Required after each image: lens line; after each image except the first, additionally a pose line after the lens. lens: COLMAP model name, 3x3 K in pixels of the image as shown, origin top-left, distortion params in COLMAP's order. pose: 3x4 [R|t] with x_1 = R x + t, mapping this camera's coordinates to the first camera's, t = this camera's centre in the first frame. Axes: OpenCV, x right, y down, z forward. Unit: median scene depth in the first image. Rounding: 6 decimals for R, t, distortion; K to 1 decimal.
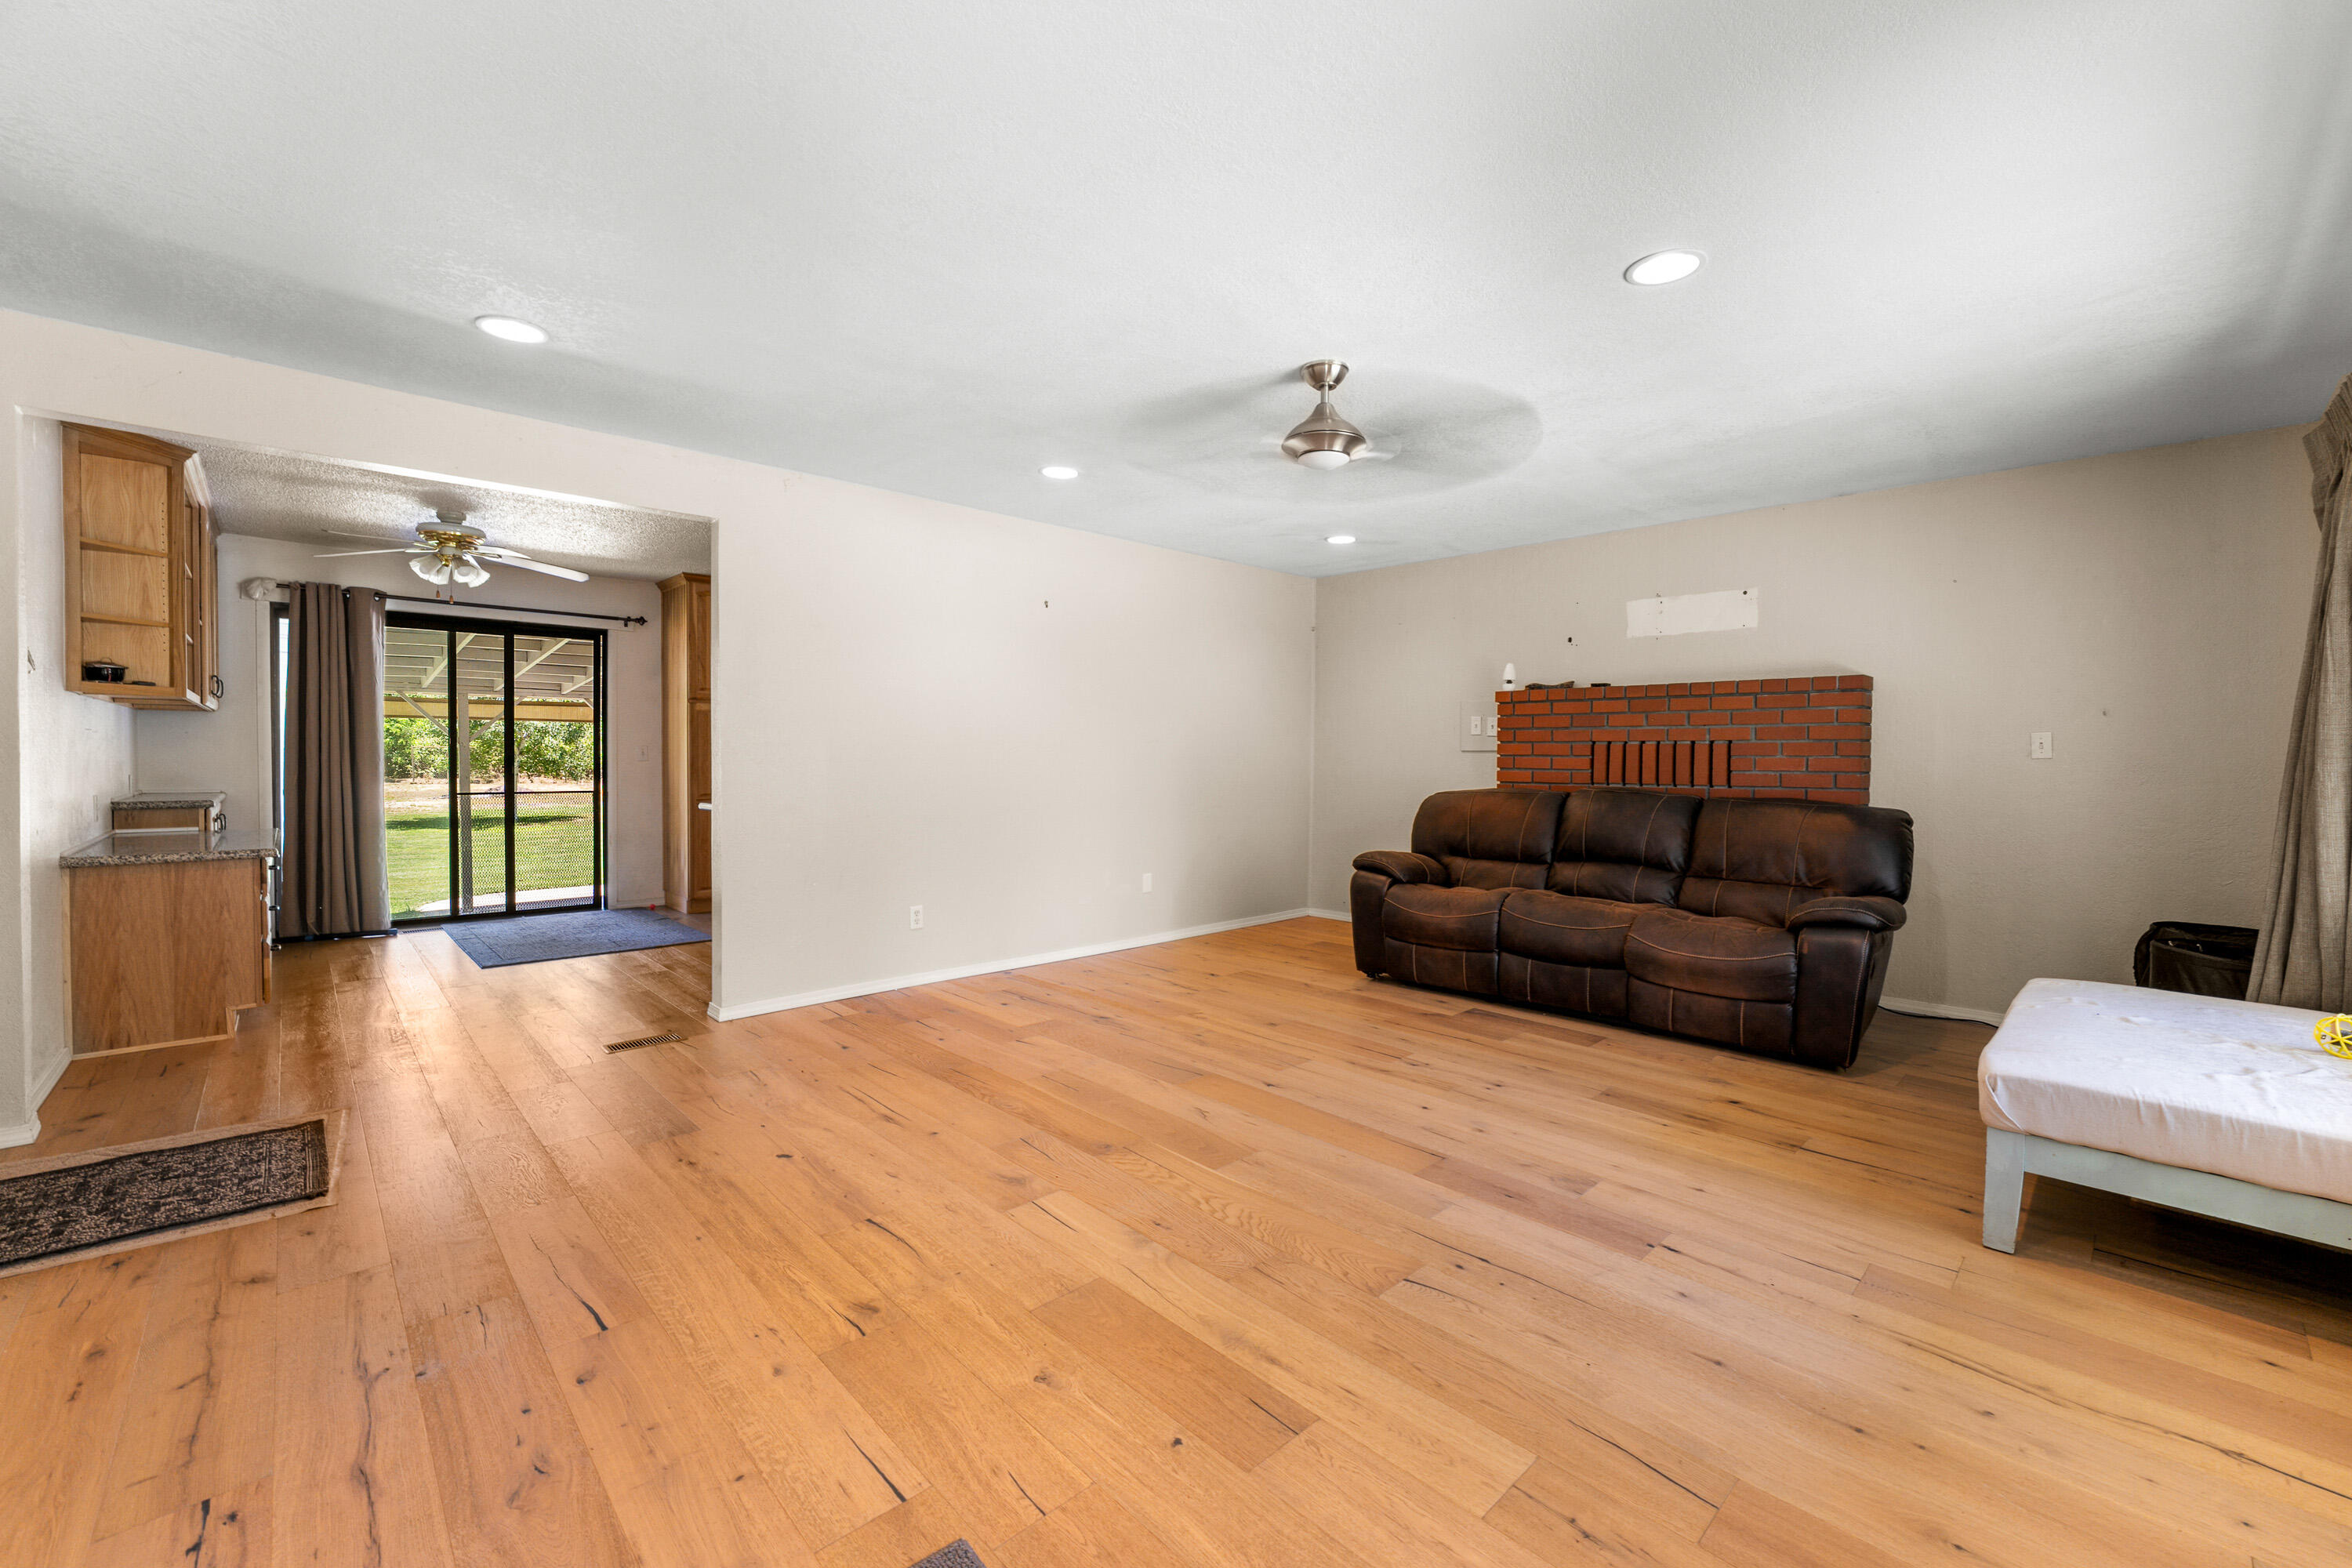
lens RADIAL K [[947.0, 0, 1167.7], [0, 947.0, 783.7], [0, 0, 1]] dist [-0.020418, 0.000275]
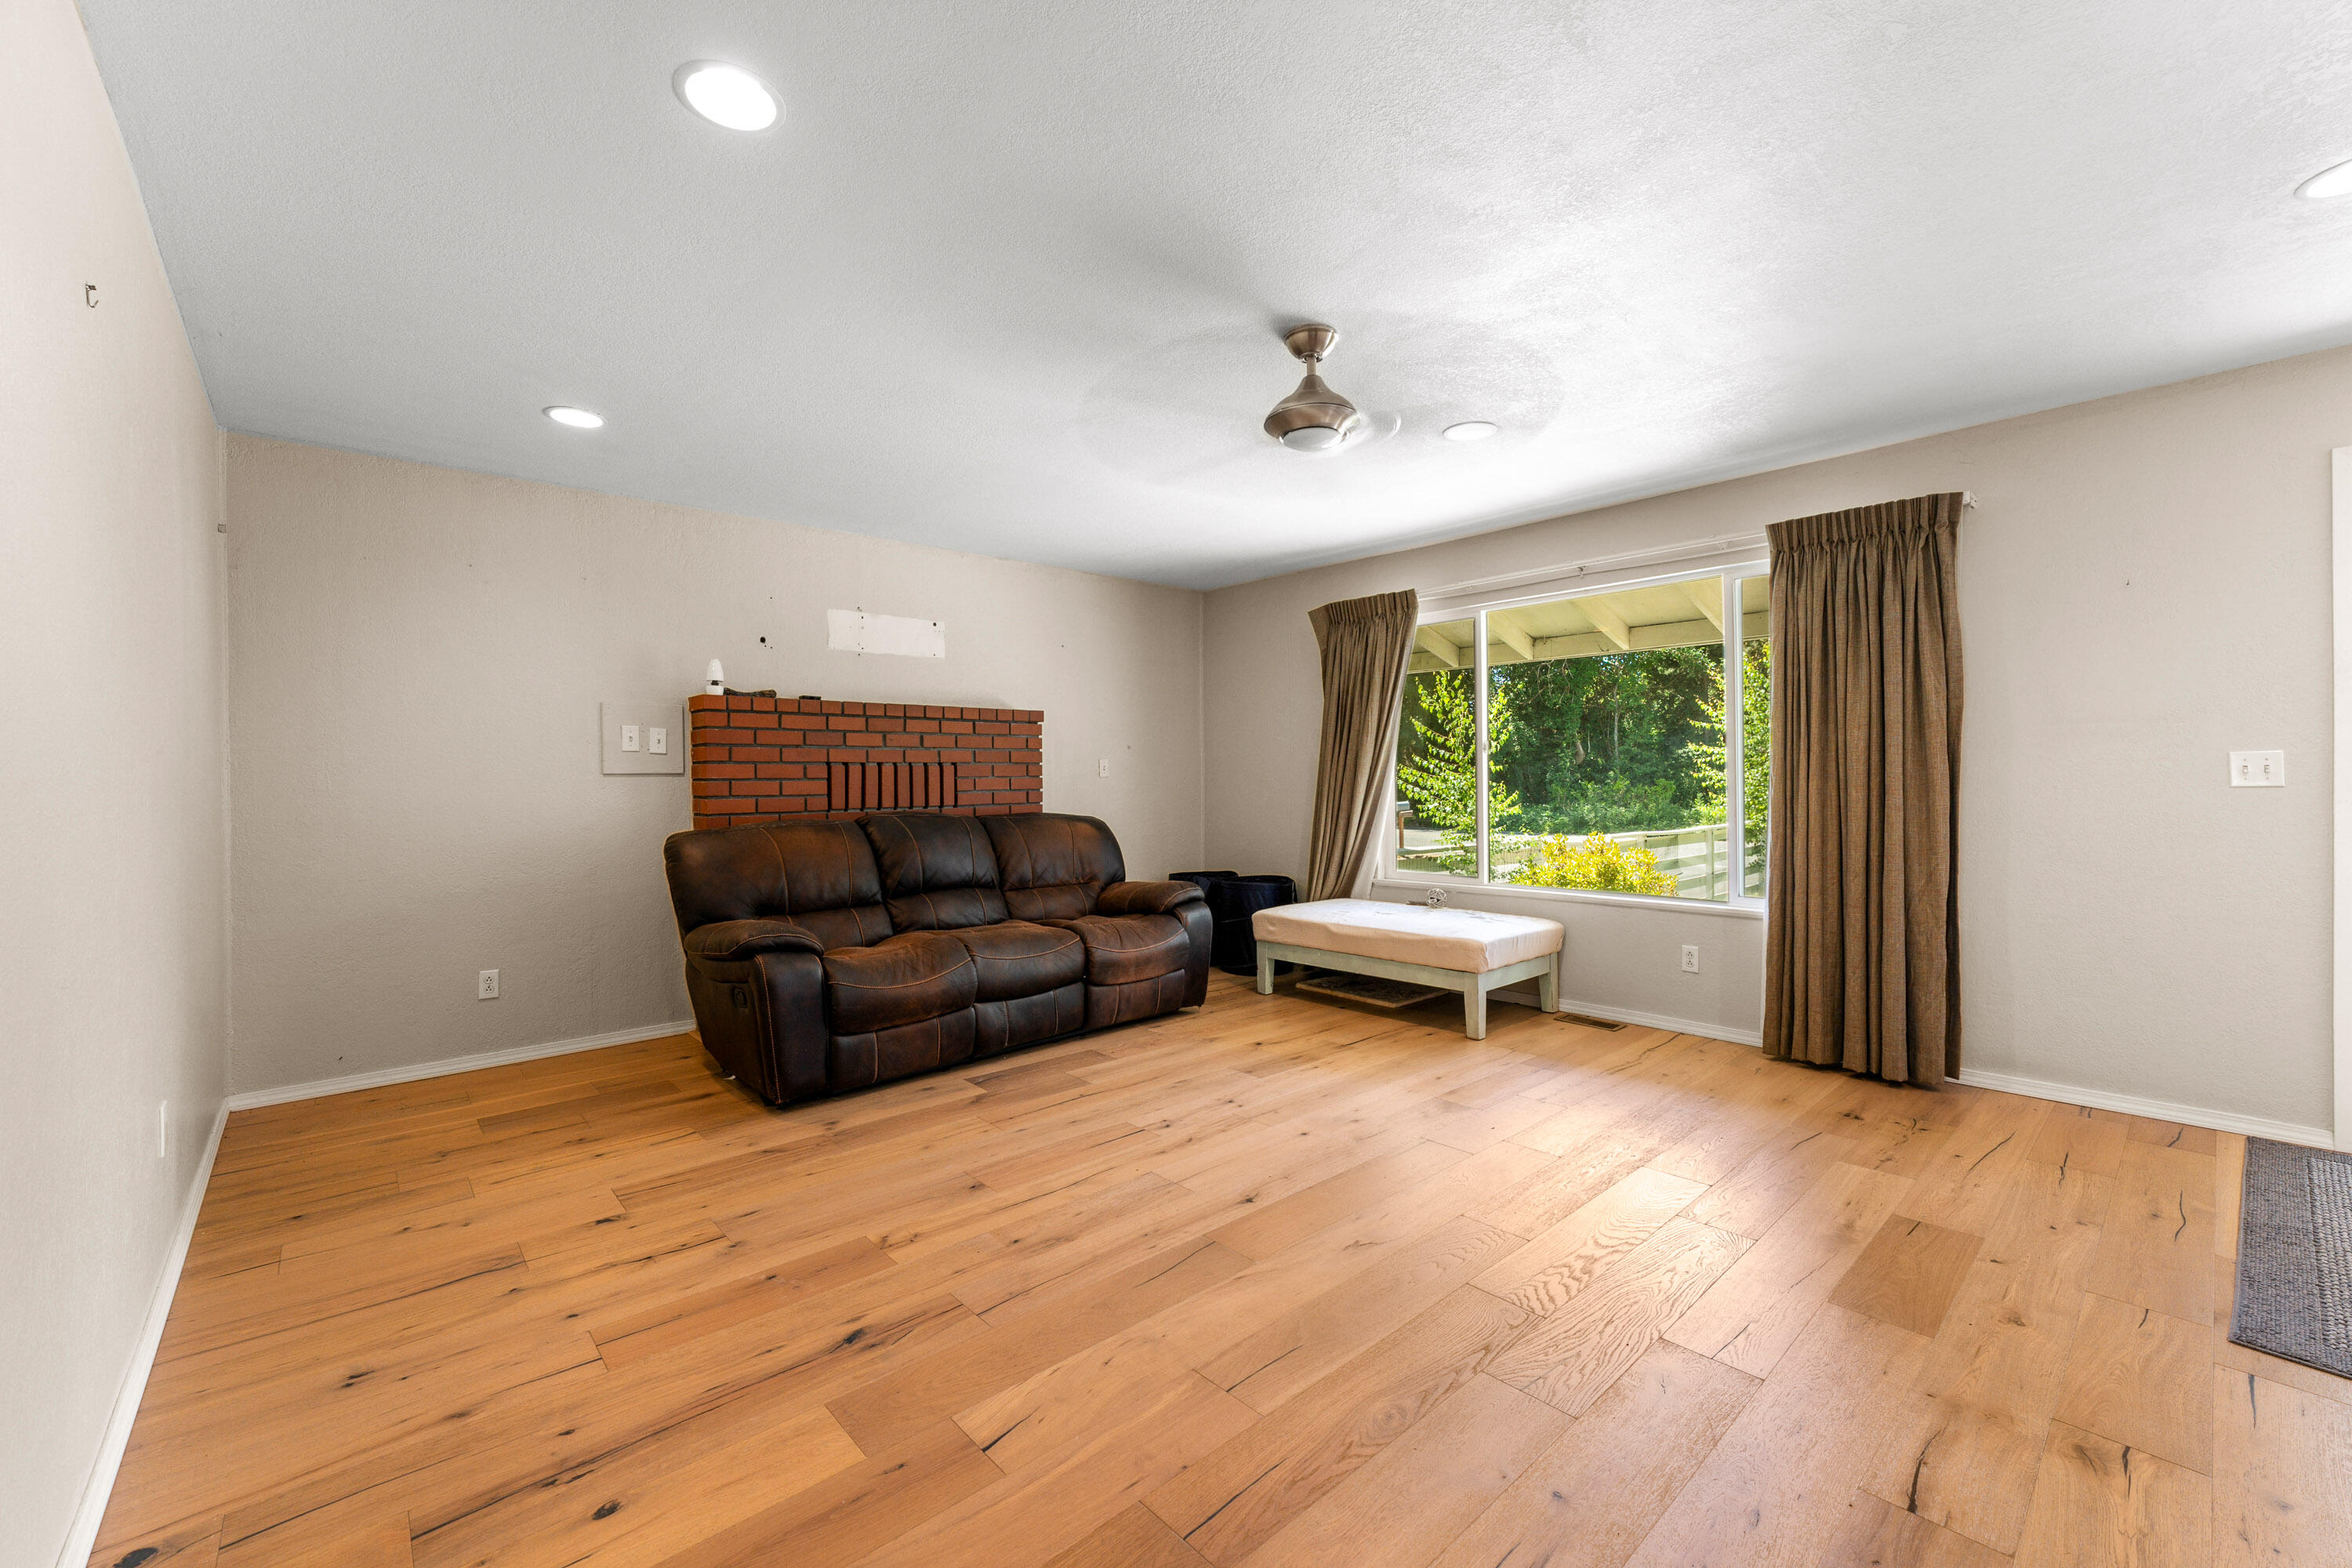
lens RADIAL K [[944.9, 0, 1183.2], [0, 944.9, 806.7], [0, 0, 1]] dist [-0.001692, 0.000157]
pose [[0.017434, -0.038660, 0.999100, -0.658634], [0.035842, 0.998634, 0.038017, -0.039488], [-0.999205, 0.035147, 0.018796, 1.017626]]
